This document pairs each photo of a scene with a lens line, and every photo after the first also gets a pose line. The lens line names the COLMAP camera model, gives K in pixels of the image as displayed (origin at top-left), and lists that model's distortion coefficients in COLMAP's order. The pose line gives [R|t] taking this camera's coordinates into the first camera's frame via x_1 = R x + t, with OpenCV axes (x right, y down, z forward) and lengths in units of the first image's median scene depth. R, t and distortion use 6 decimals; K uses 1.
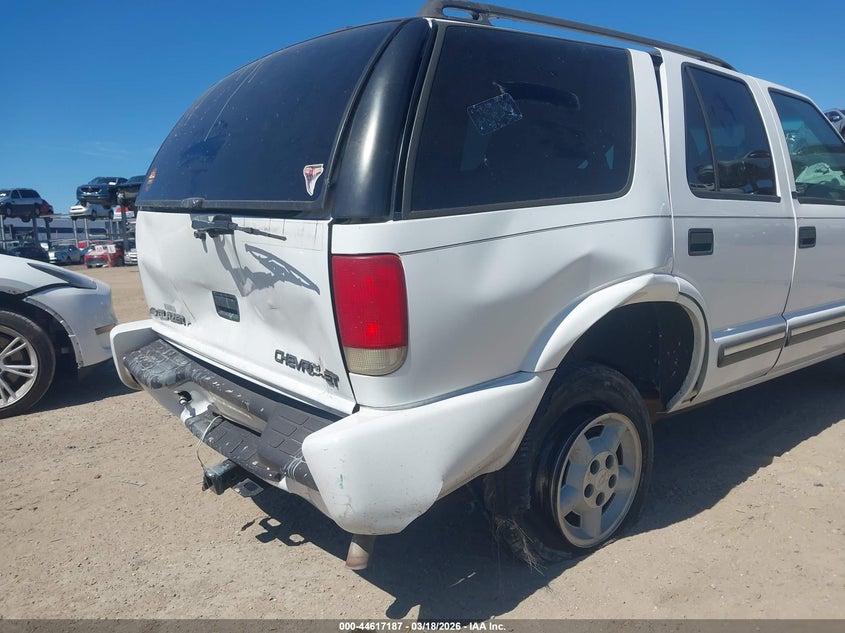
lens RADIAL K [[679.5, 0, 421.6], [0, 679.5, 317.2], [0, 0, 1]] dist [0.013630, -0.009699]
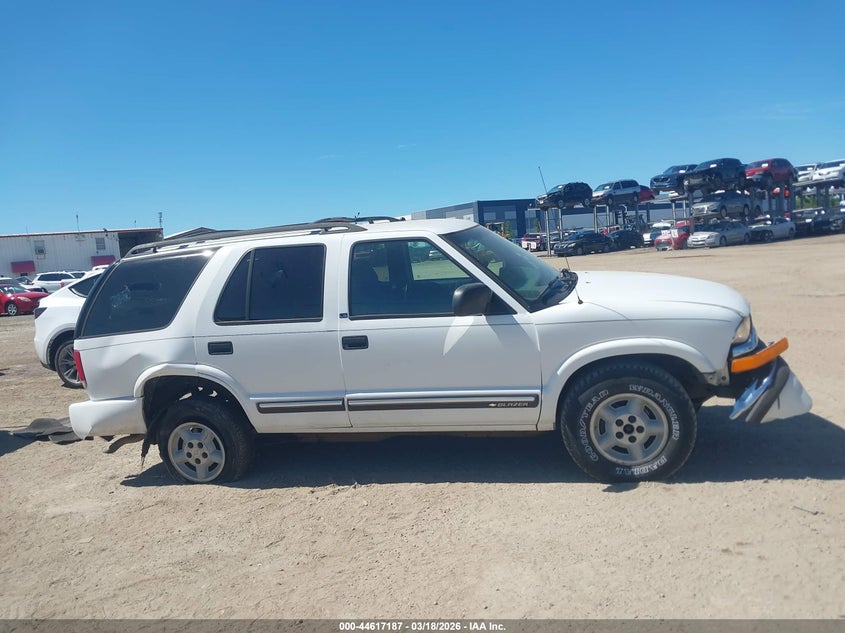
lens RADIAL K [[679.5, 0, 422.7], [0, 679.5, 324.0], [0, 0, 1]] dist [0.013630, -0.009699]
pose [[0.616522, 0.082399, -0.783014, 0.154134], [-0.037195, 0.996446, 0.075573, -0.023355], [0.786459, -0.017468, 0.617396, 0.015194]]
